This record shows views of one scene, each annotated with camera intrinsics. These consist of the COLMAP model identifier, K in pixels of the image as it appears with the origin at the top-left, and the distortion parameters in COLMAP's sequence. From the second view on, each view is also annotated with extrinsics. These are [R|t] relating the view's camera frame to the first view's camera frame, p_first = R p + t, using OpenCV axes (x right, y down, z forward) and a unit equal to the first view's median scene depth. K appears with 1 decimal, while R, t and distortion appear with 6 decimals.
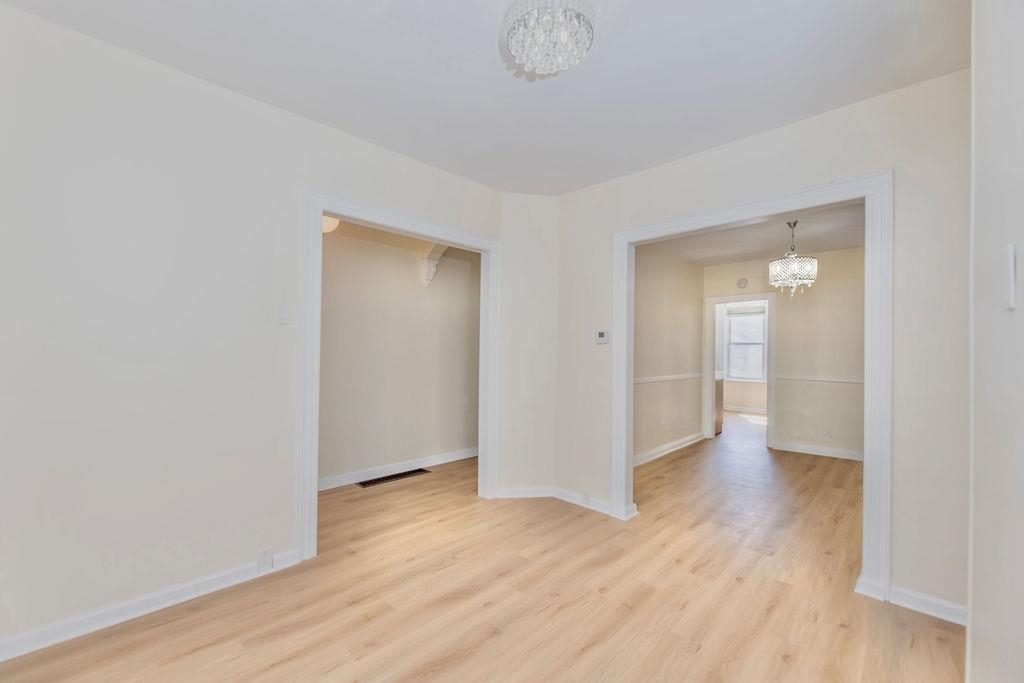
lens RADIAL K [[436.6, 0, 498.4], [0, 436.6, 341.2], [0, 0, 1]] dist [-0.000537, -0.000120]
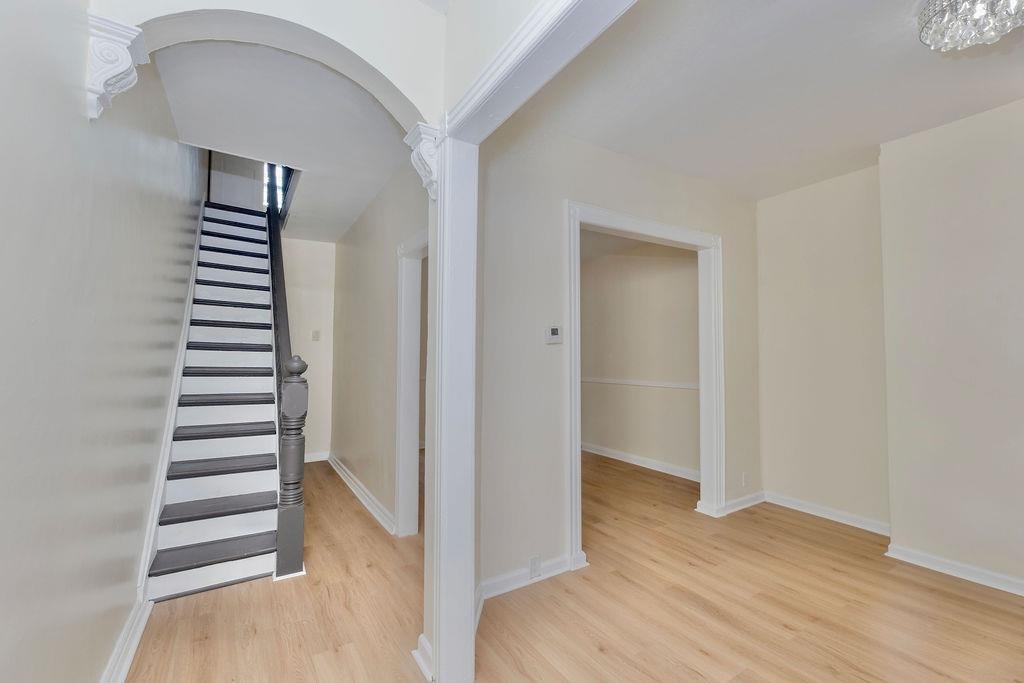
lens RADIAL K [[436.6, 0, 498.4], [0, 436.6, 341.2], [0, 0, 1]] dist [-0.000537, -0.000120]
pose [[0.213949, 0.011621, 0.976776, -0.600928], [-0.009943, 0.999903, -0.009718, 0.011271], [-0.976794, -0.007632, 0.214044, 1.121365]]
